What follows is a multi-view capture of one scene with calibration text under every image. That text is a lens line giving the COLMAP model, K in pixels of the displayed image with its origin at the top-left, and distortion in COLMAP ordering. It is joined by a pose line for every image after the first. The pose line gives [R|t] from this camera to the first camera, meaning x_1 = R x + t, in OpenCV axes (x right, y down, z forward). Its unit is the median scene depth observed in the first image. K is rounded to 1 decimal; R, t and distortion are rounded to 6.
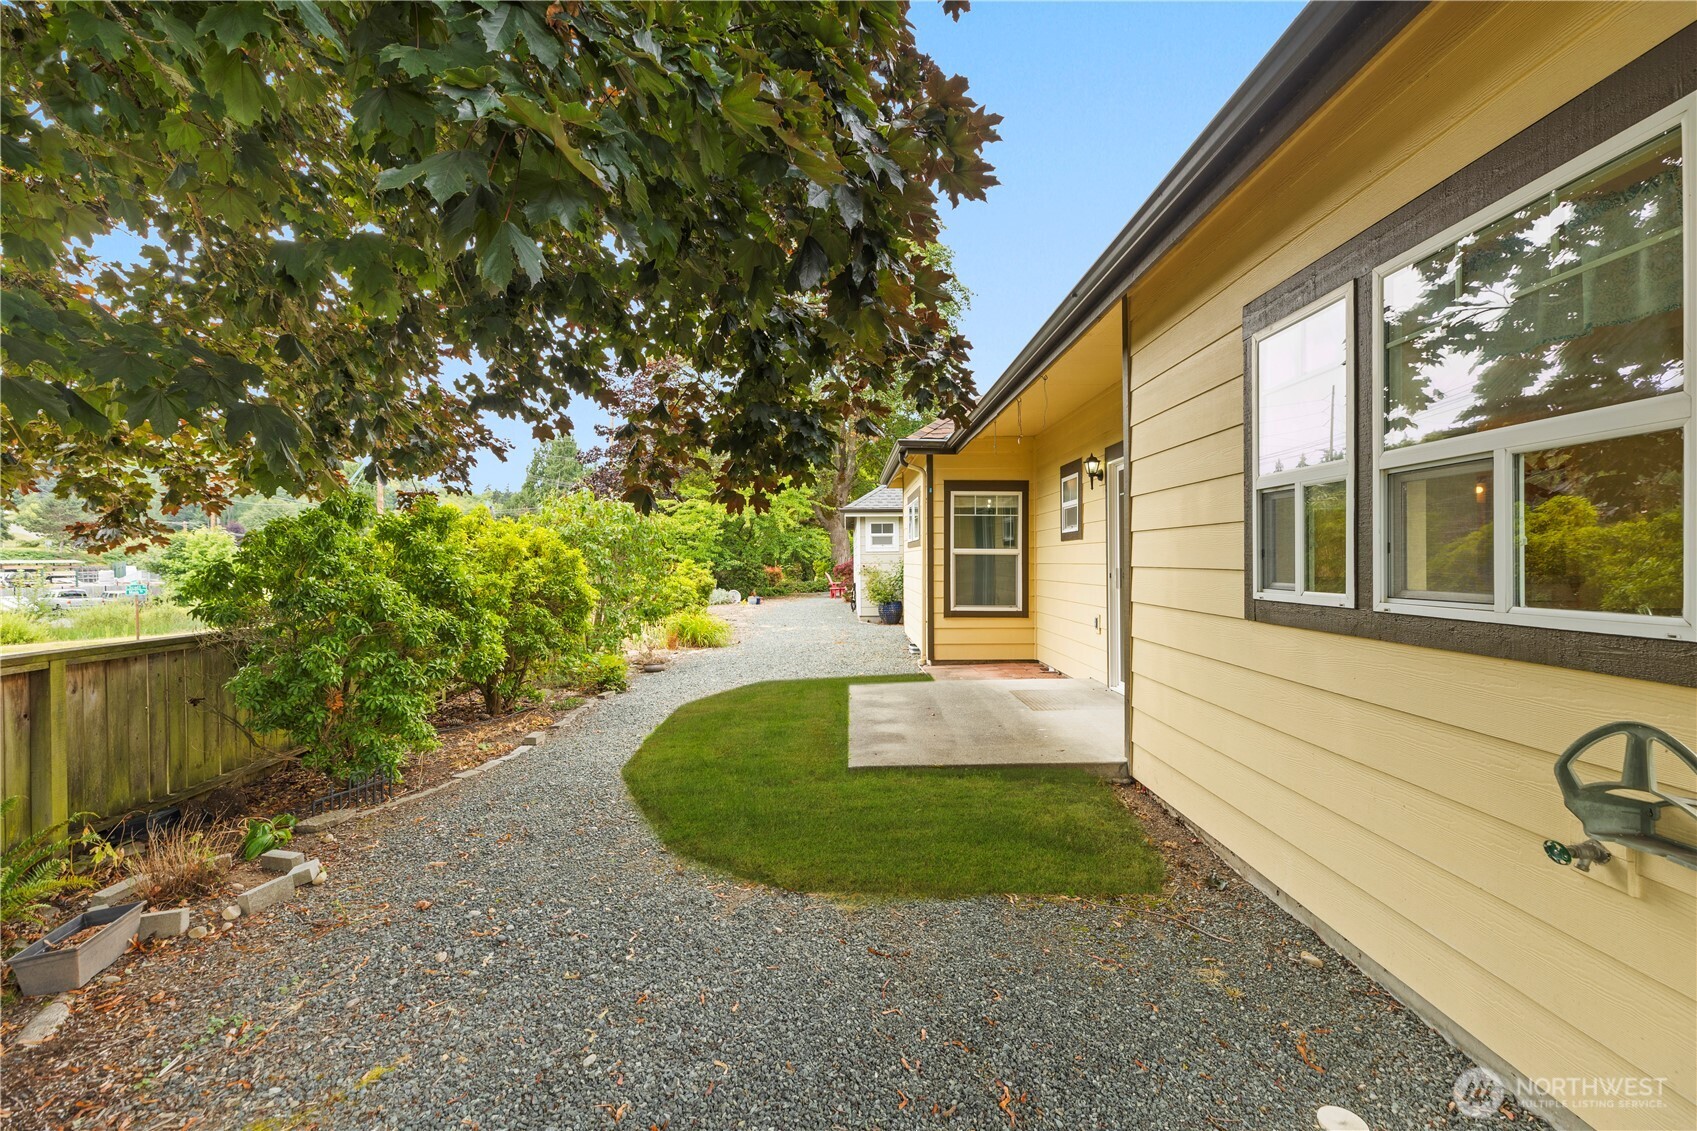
lens RADIAL K [[759.2, 0, 852.2], [0, 759.2, 563.0], [0, 0, 1]] dist [0.008570, -0.000551]
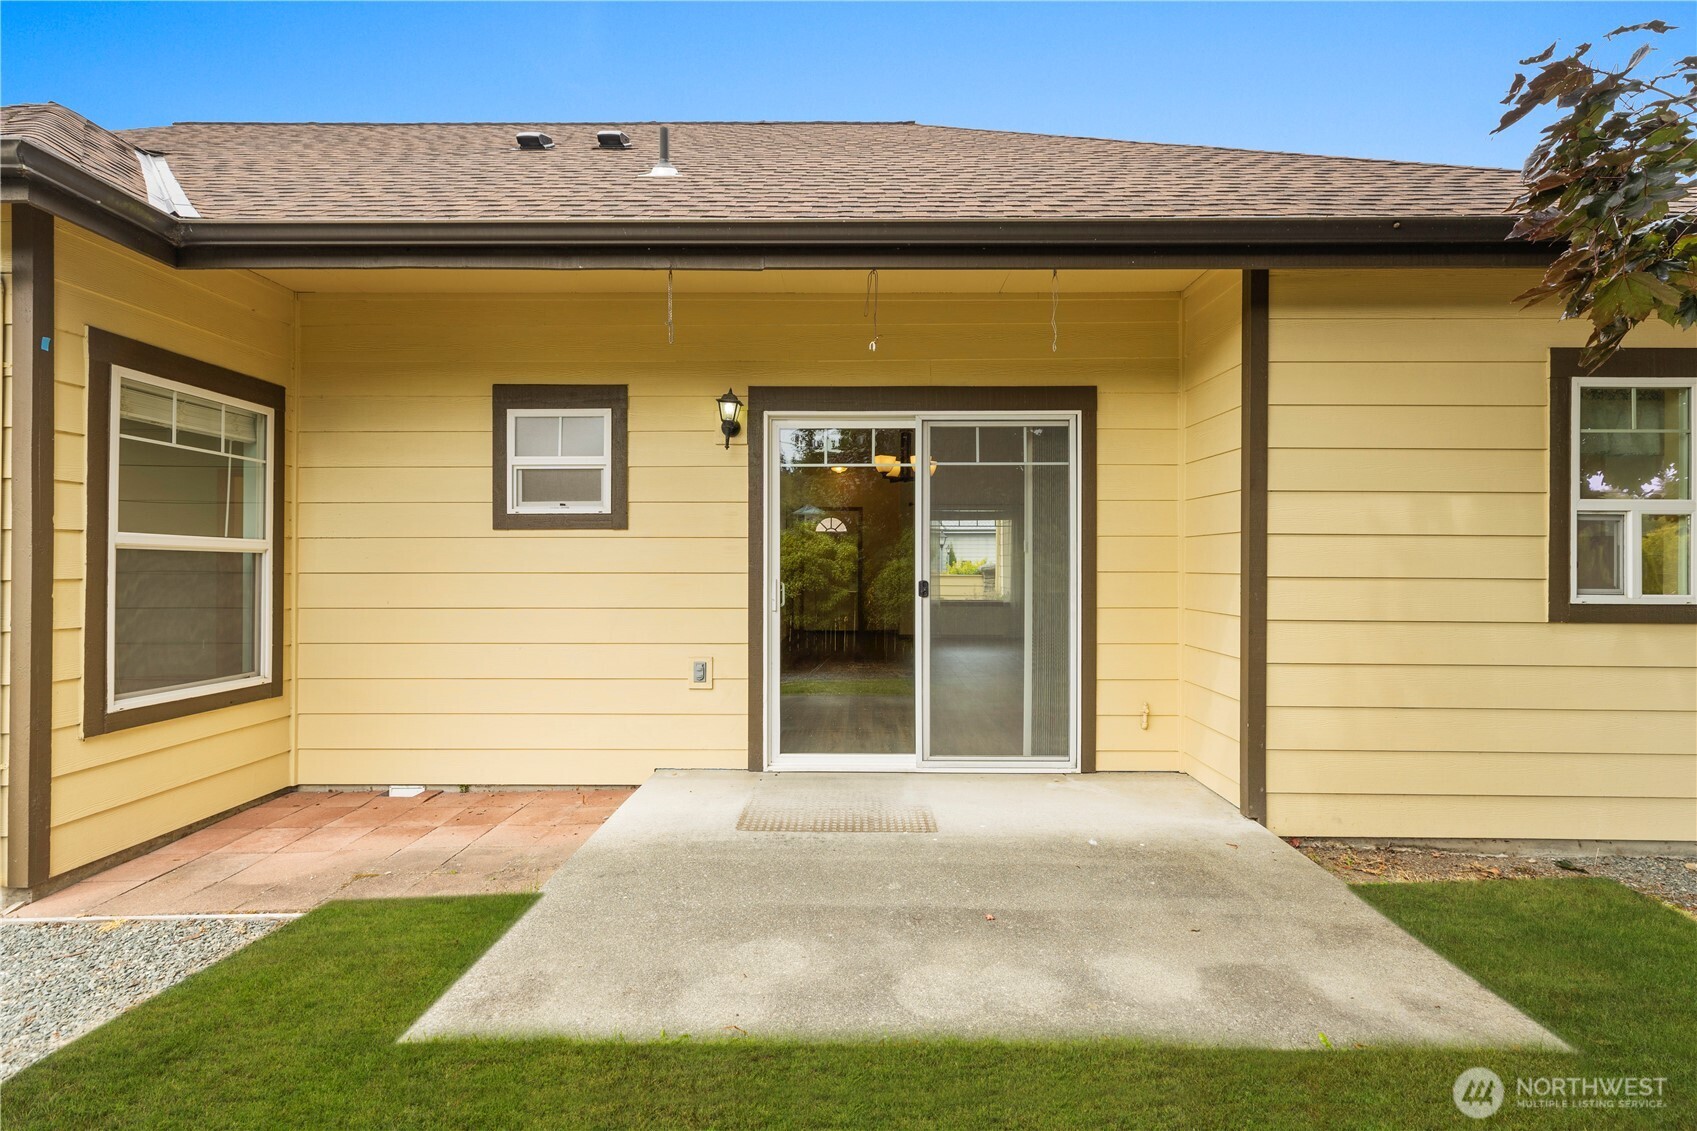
lens RADIAL K [[759.2, 0, 854.0], [0, 759.2, 563.2], [0, 0, 1]] dist [0.008570, -0.000551]
pose [[-0.001506, 0.004948, 0.999987, -0.215549], [-0.000773, 0.999987, -0.004949, -0.003443], [-0.999999, -0.000780, -0.001502, 0.664431]]
